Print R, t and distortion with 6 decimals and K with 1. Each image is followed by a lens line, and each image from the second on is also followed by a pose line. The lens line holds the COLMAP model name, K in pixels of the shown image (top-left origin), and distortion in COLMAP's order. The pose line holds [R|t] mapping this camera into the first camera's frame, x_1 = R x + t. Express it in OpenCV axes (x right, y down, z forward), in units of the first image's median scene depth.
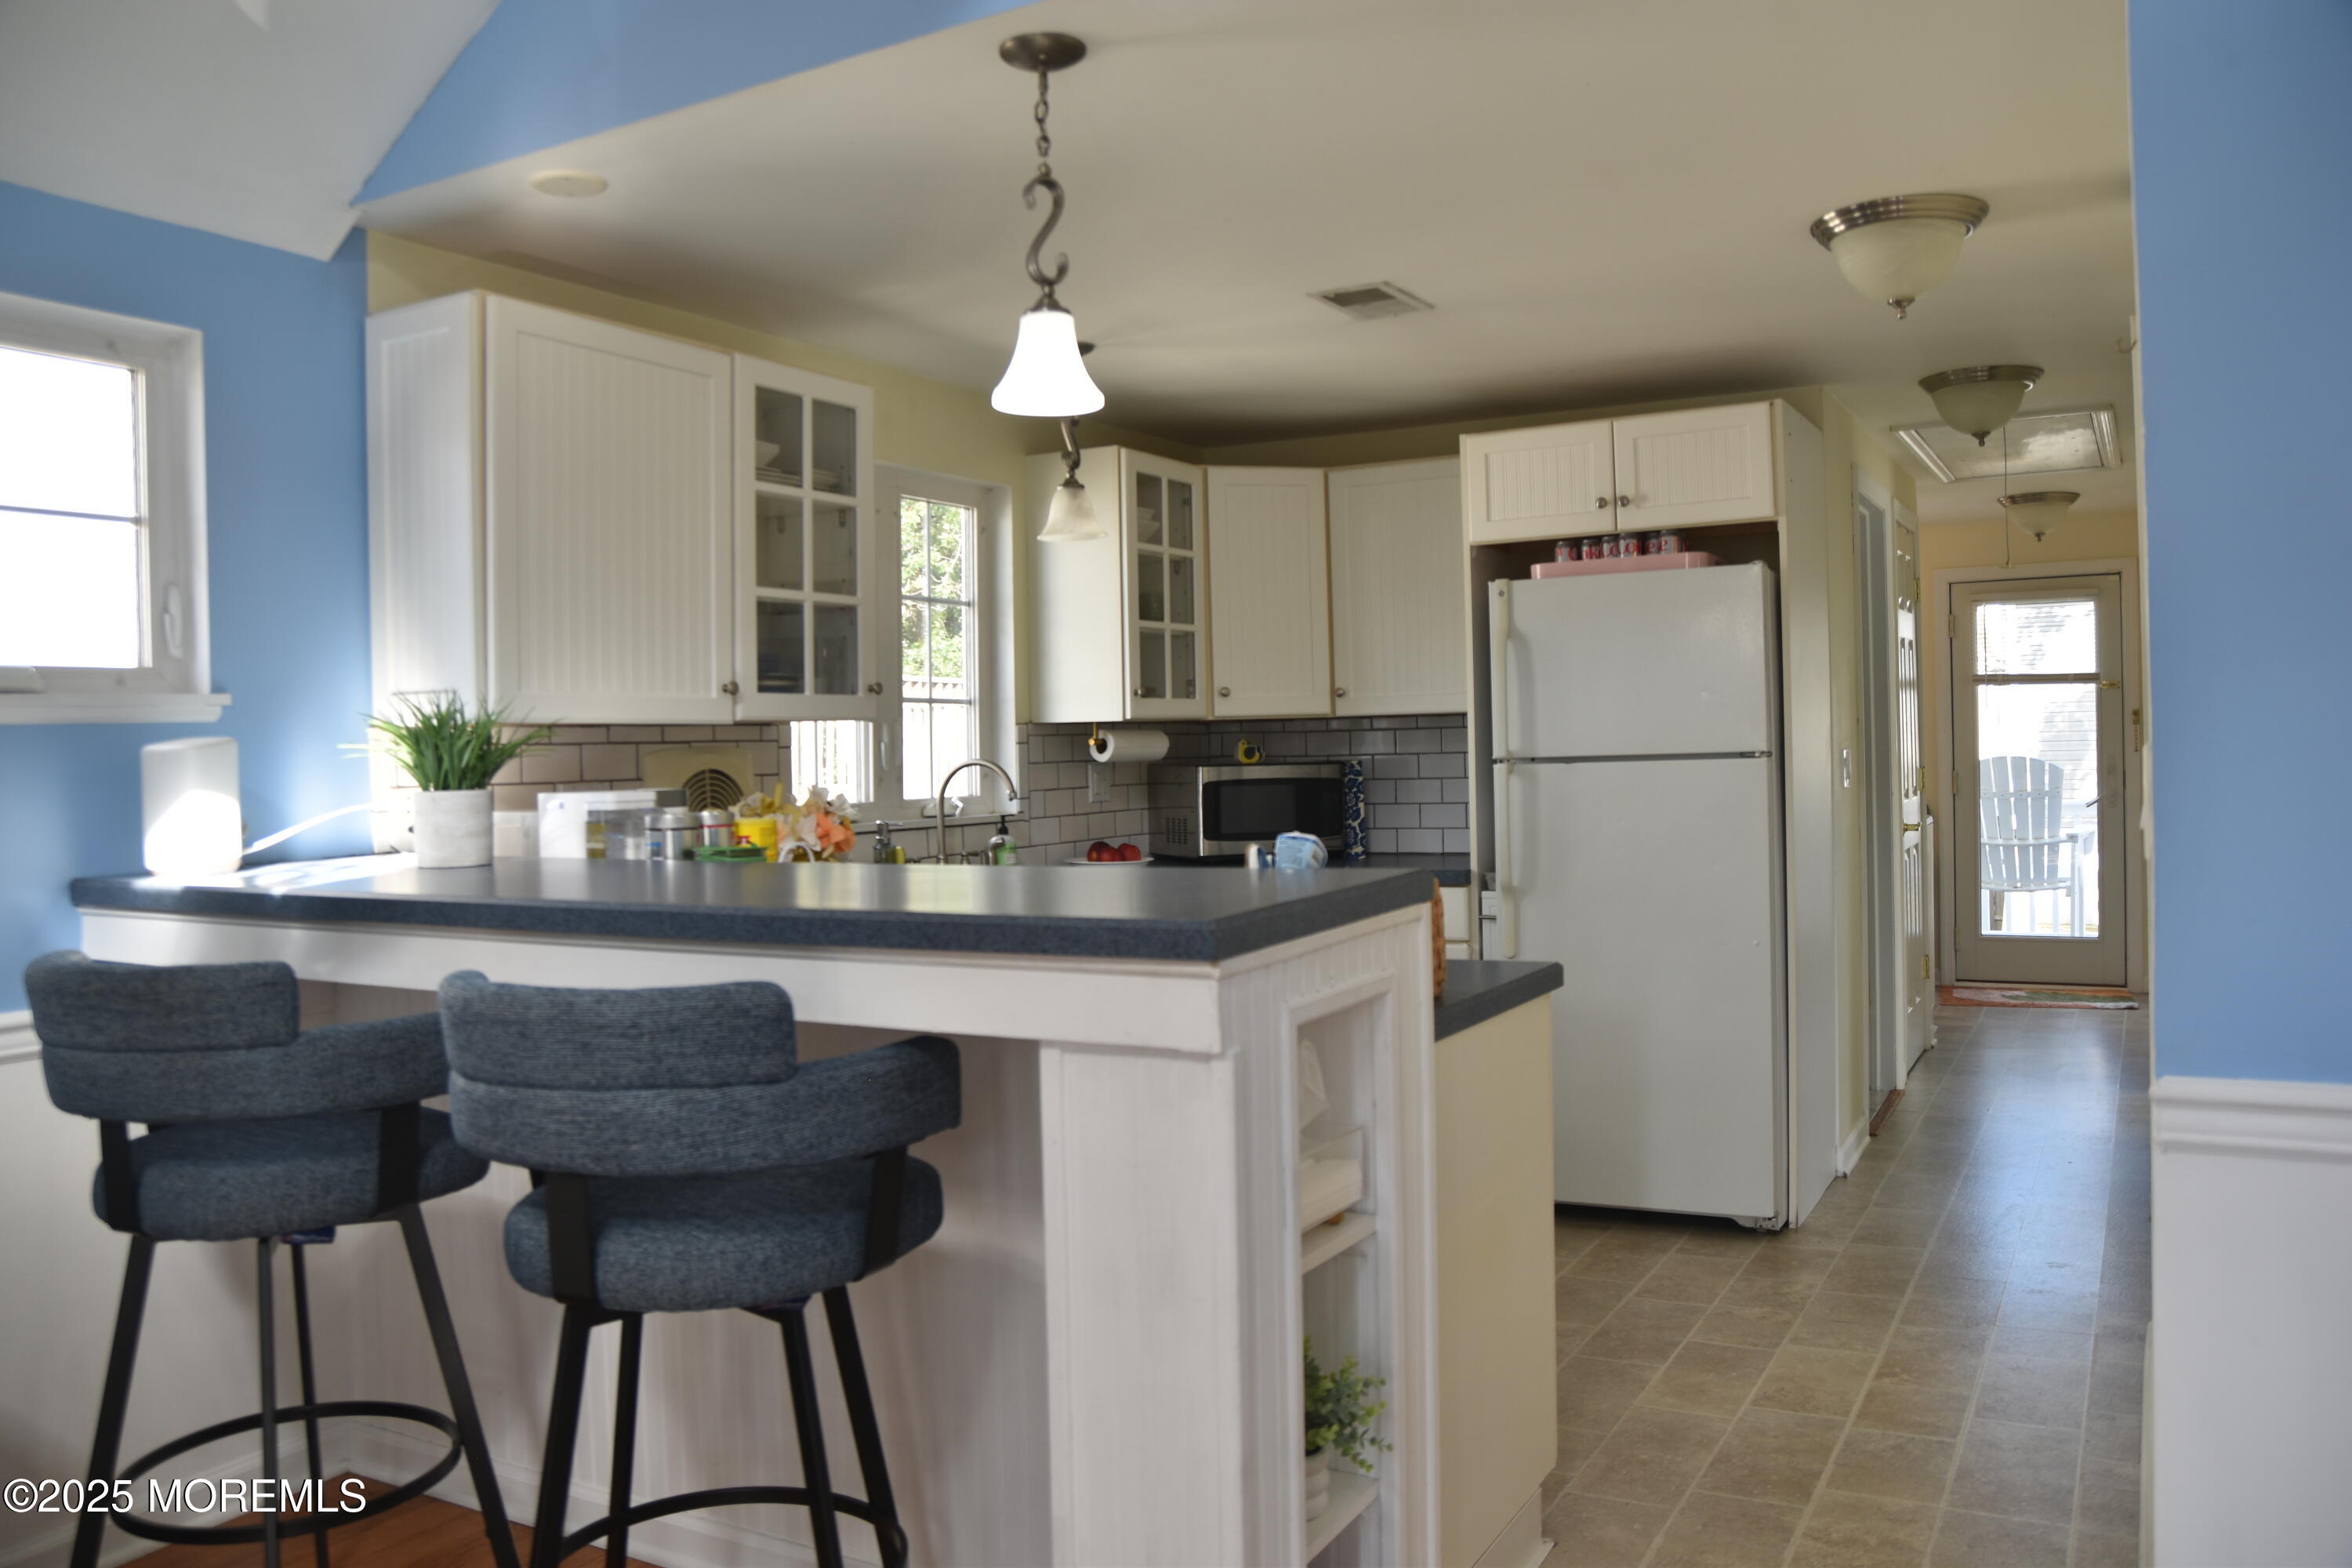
lens RADIAL K [[1767.2, 0, 1177.7], [0, 1767.2, 790.2], [0, 0, 1]] dist [-0.118925, 0.078708]
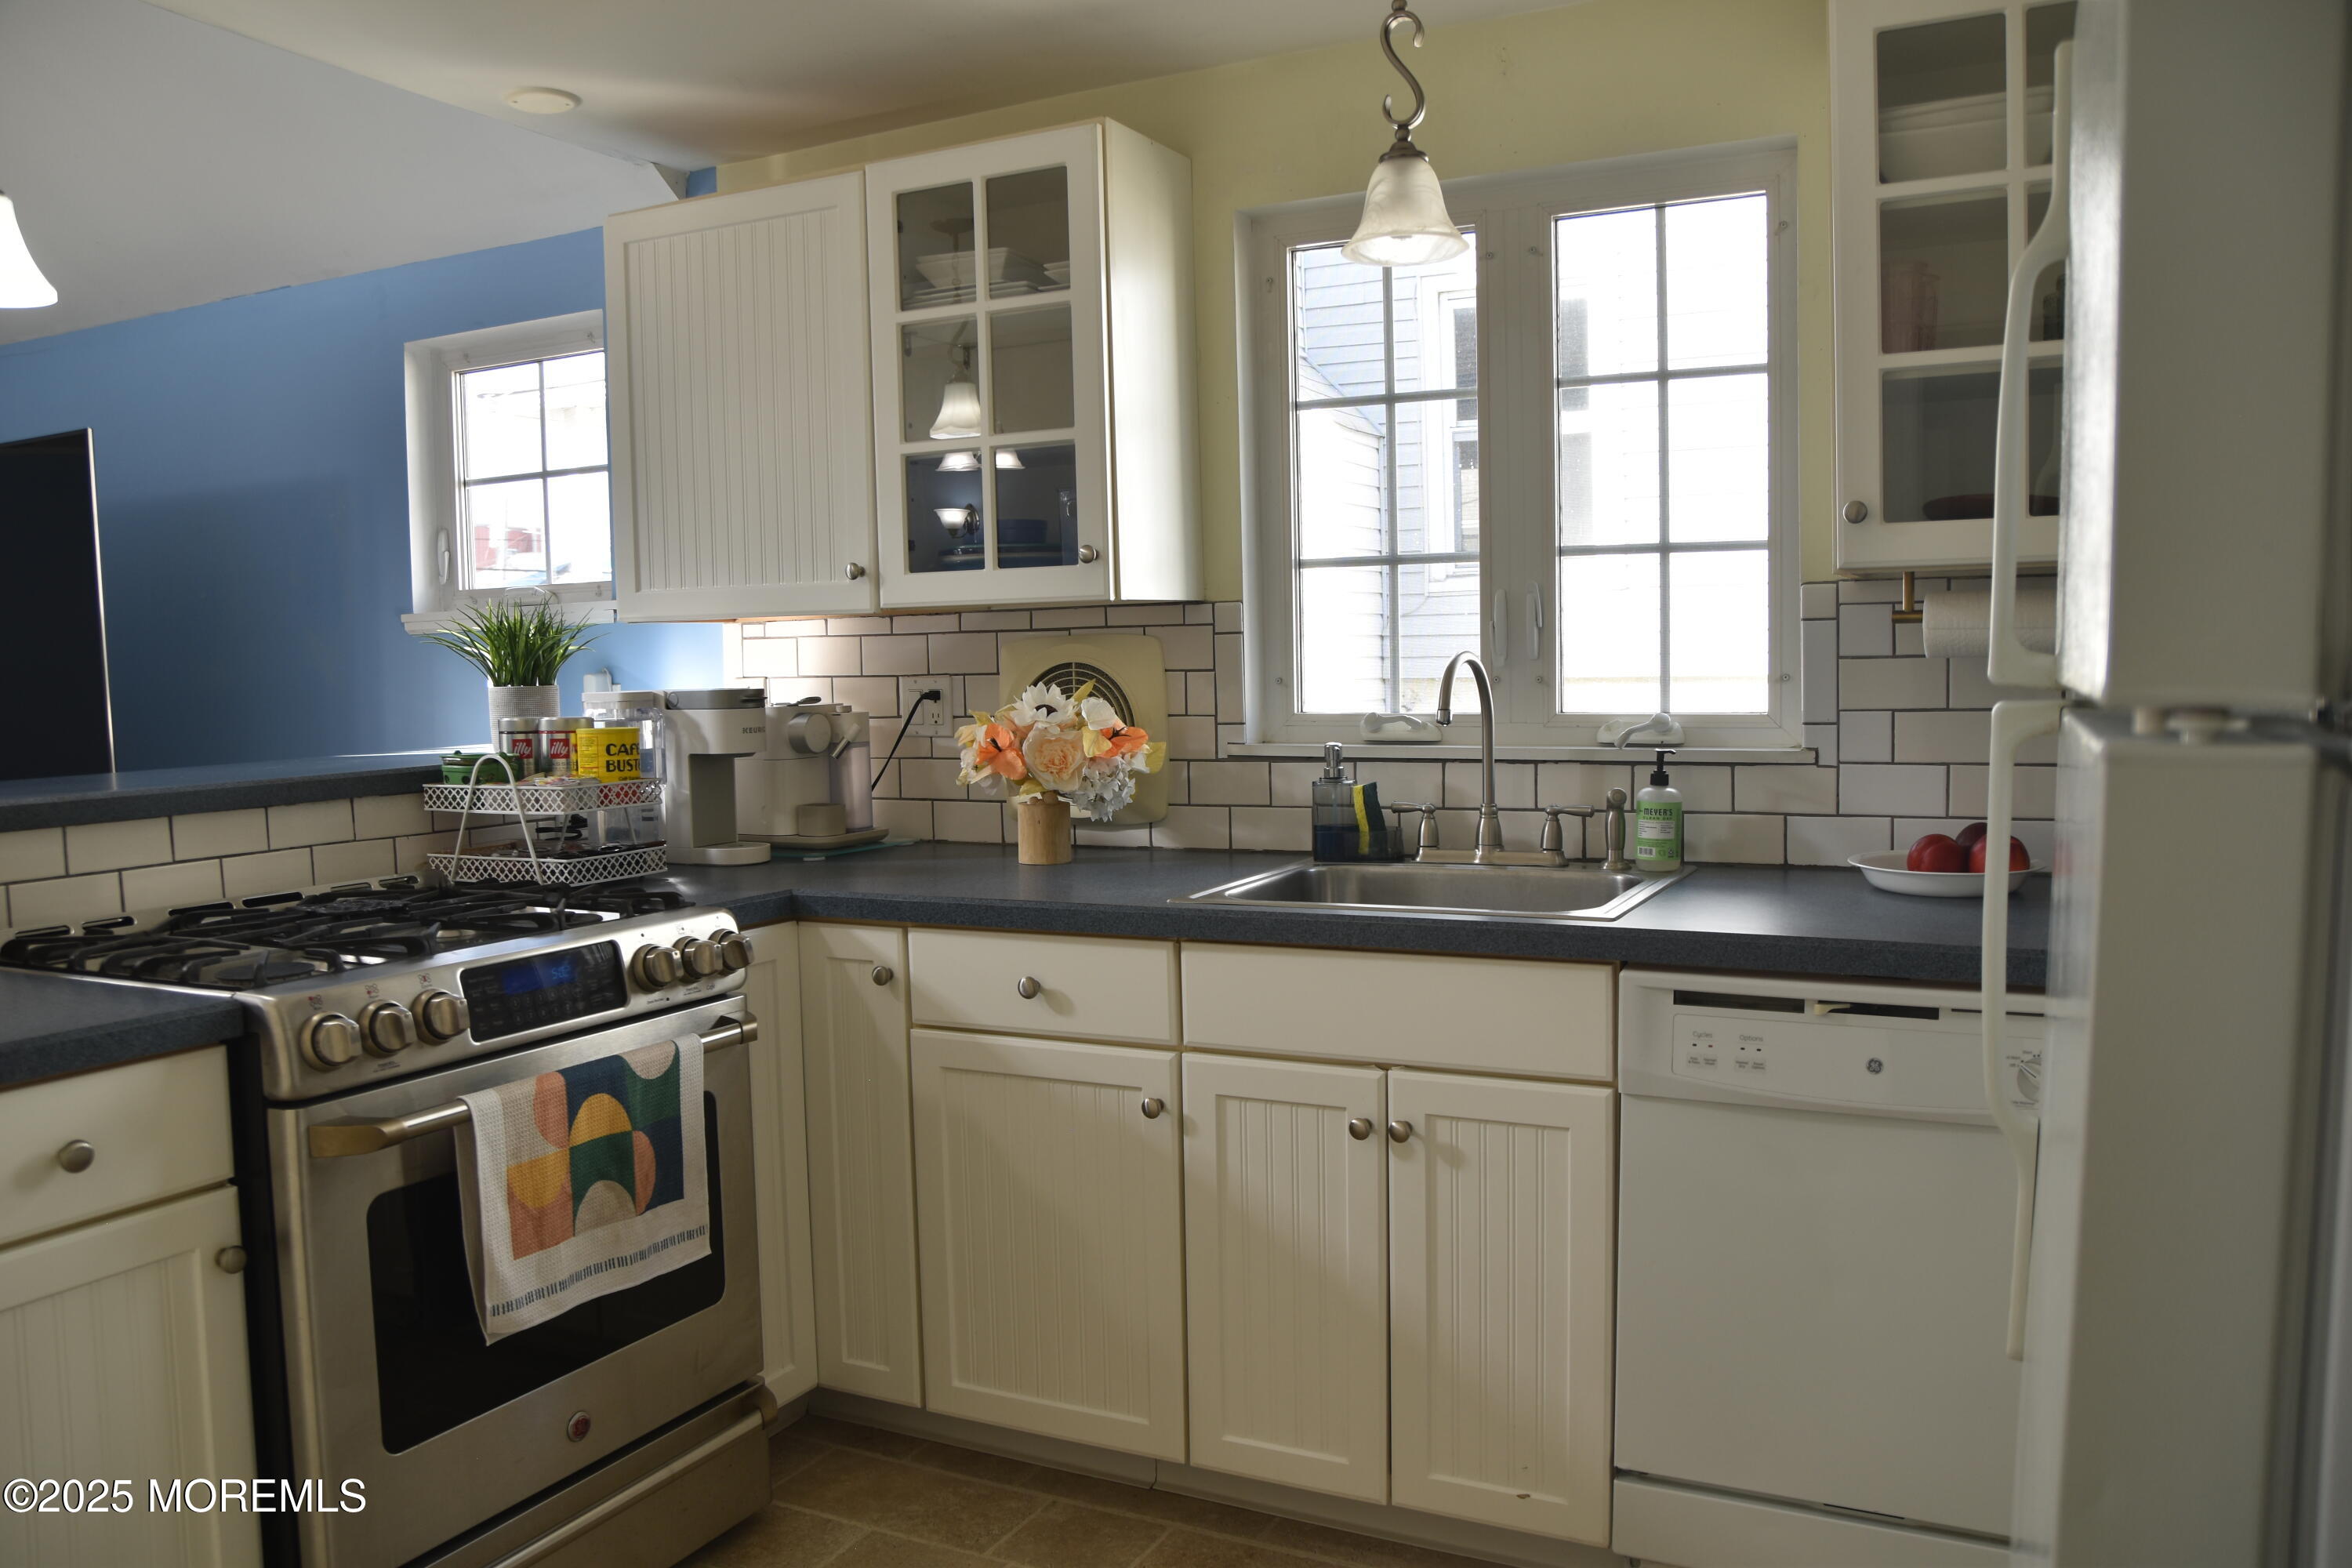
lens RADIAL K [[1767.2, 0, 1172.1], [0, 1767.2, 805.8], [0, 0, 1]] dist [-0.118925, 0.078708]
pose [[0.033988, 0.107419, -0.993633, 0.552078], [-0.003517, 0.994214, 0.107362, -0.033945], [0.999416, -0.000154, 0.034169, 1.021524]]
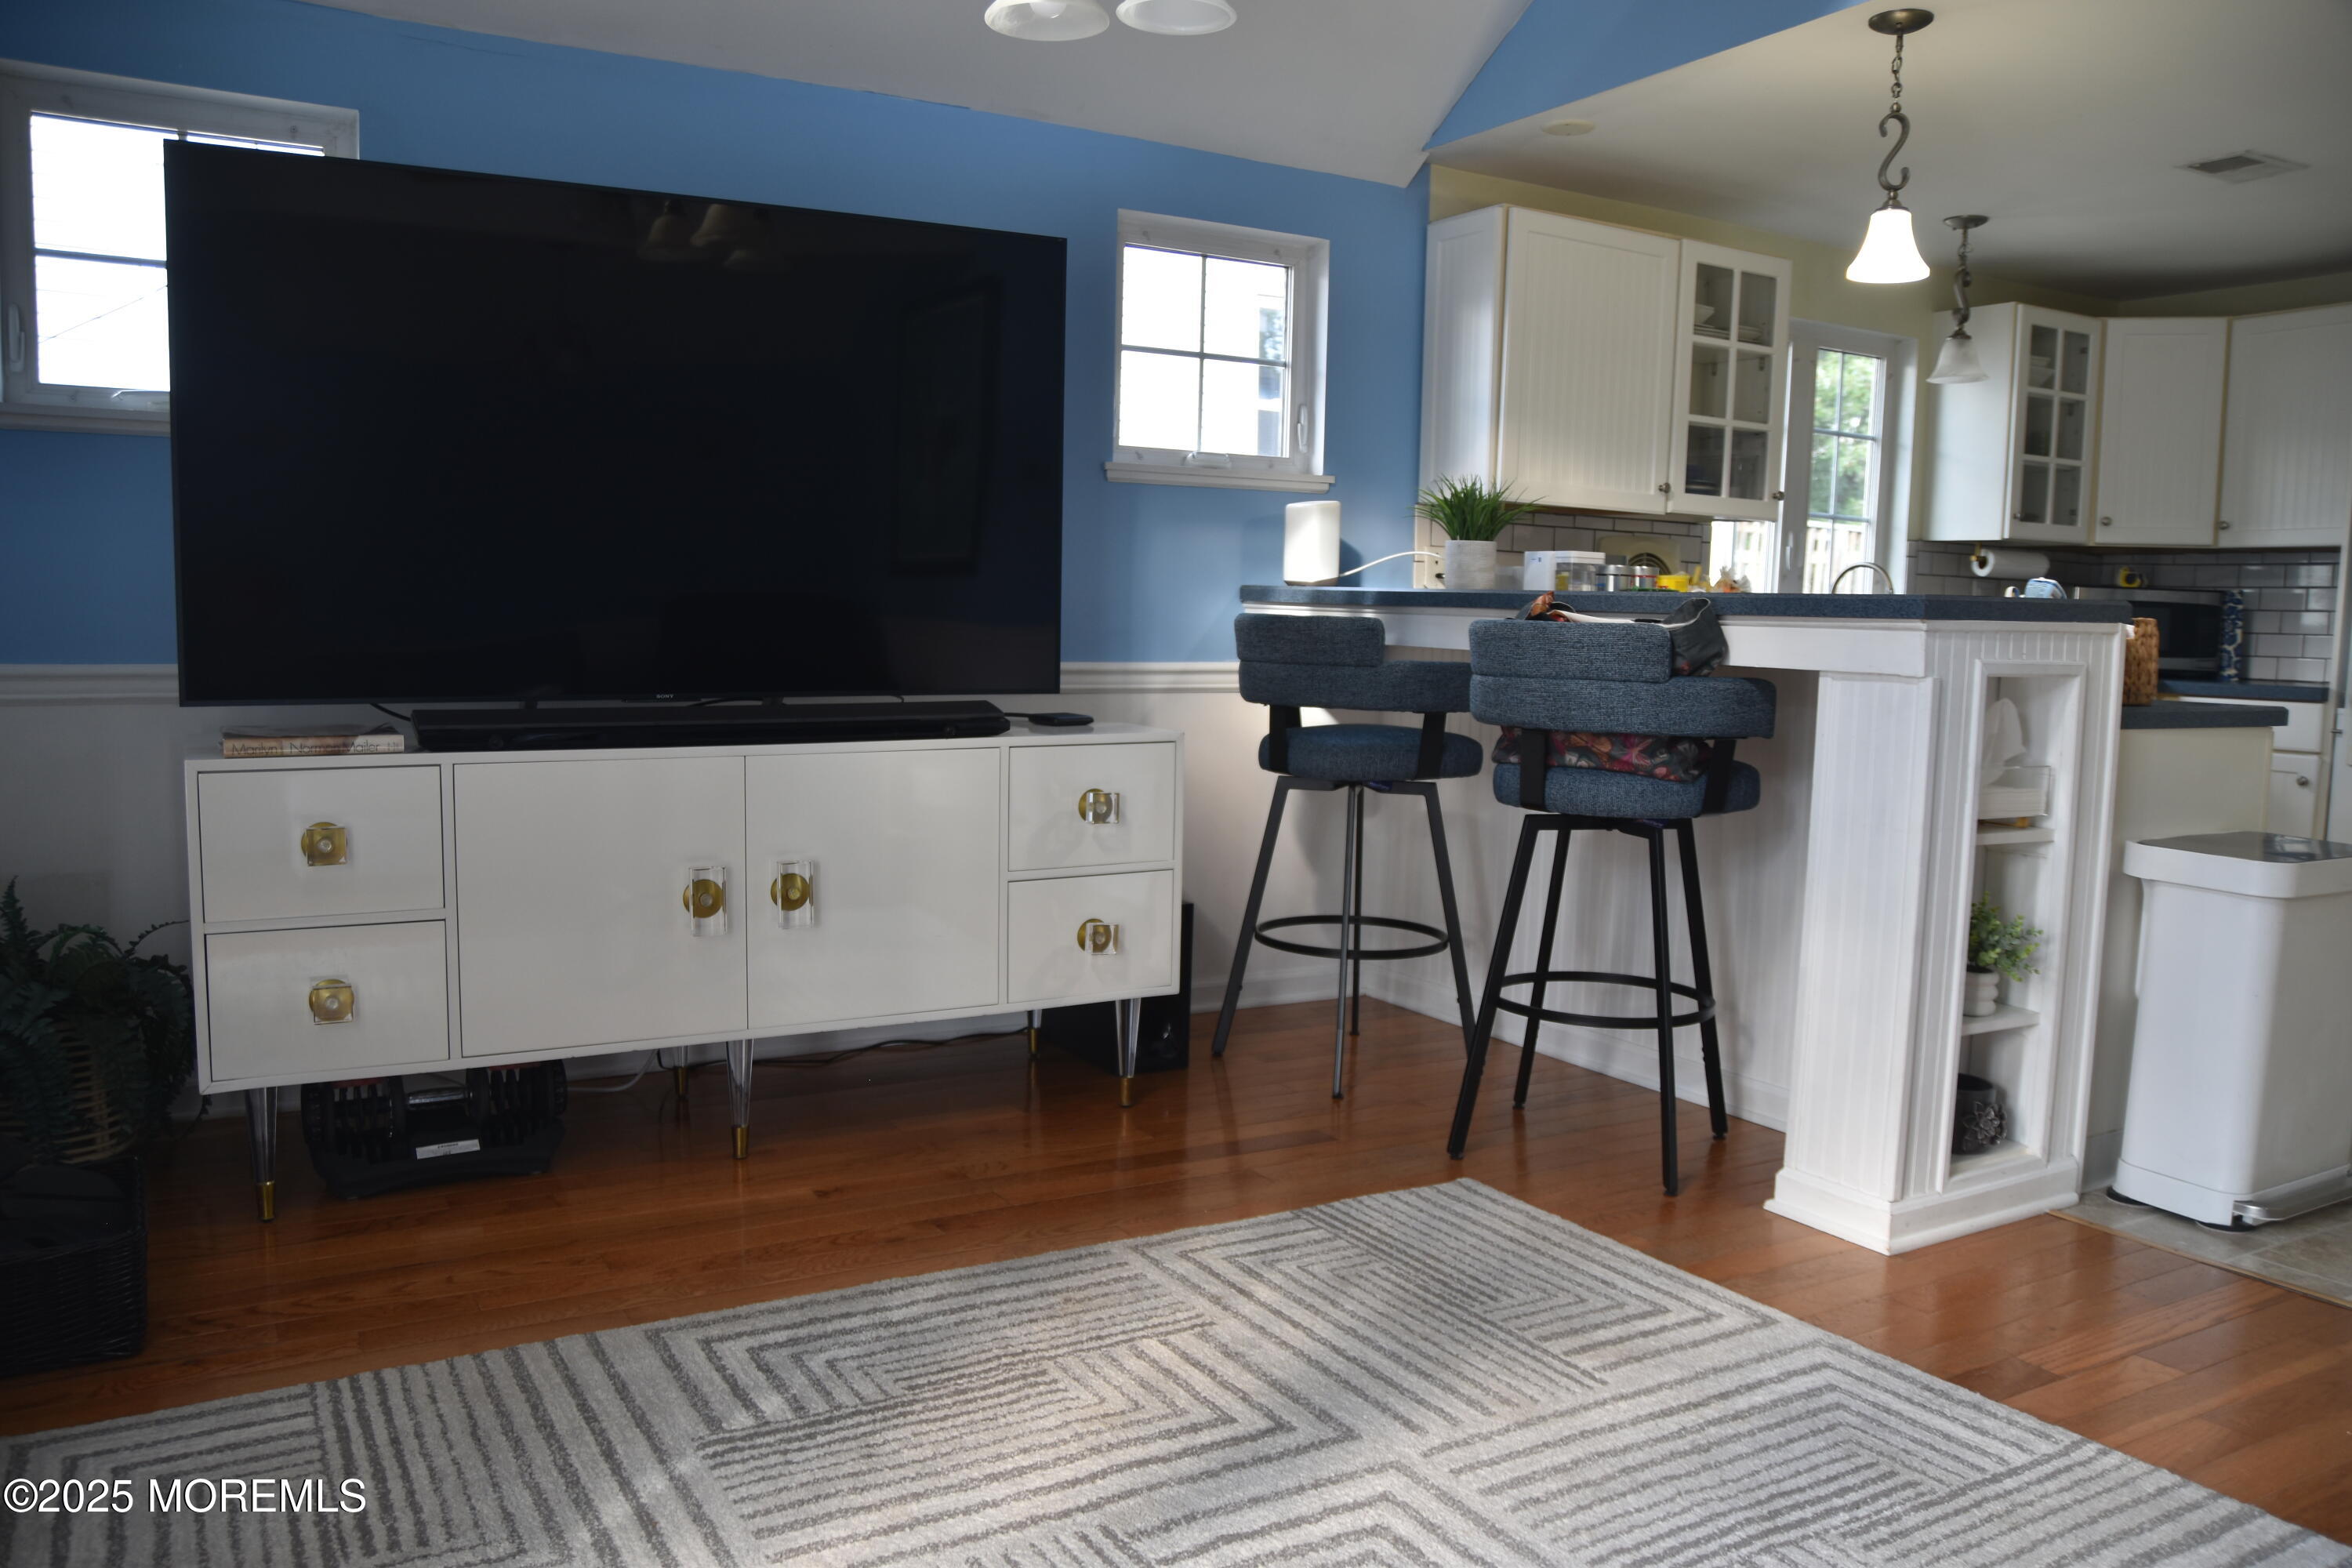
lens RADIAL K [[1767.2, 0, 1164.2], [0, 1767.2, 785.1], [0, 0, 1]] dist [-0.118925, 0.078708]
pose [[0.856530, 0.094677, -0.507339, 0.112049], [-0.057711, 0.994435, 0.088143, 0.068053], [0.512861, -0.046218, 0.857227, -0.342725]]
